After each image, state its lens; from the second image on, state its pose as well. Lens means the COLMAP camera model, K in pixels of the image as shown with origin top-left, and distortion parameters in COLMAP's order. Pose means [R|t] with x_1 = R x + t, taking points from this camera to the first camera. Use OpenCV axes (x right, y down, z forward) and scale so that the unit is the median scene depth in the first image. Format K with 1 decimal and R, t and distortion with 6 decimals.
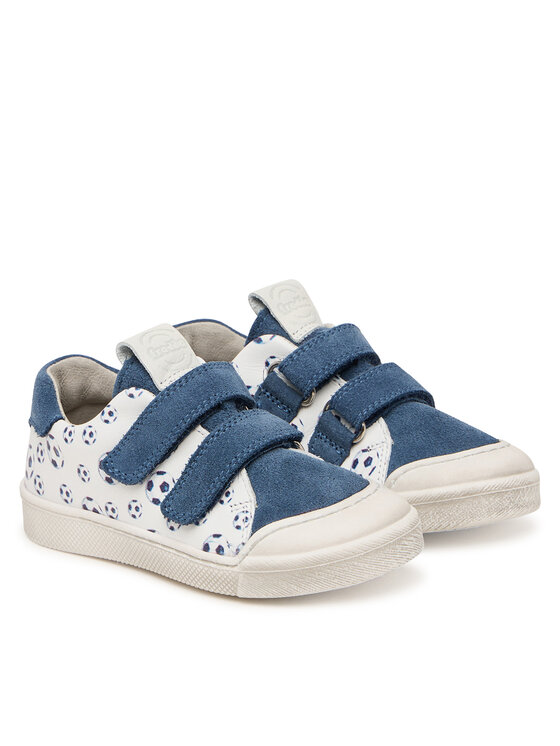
lens RADIAL K [[2848.9, 0, 280.3], [0, 2848.9, 373.1], [0, 0, 1]] dist [0.359025, 0.000000]
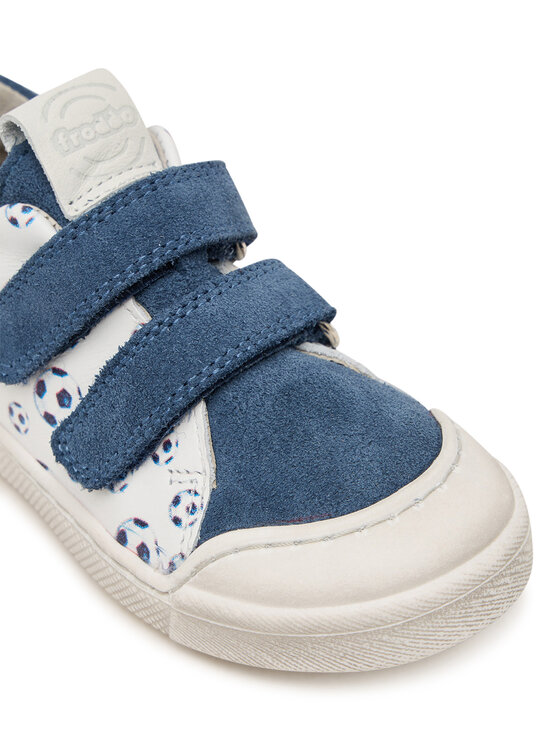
lens RADIAL K [[2261.6, 0, 282.1], [0, 2261.6, 372.2], [0, 0, 1]] dist [-0.333207, 0.000000]
pose [[0.988624, 0.106379, -0.106332, 0.044486], [-0.067479, 0.945506, 0.318537, -0.102613], [0.134423, -0.307738, 0.941928, 0.610101]]
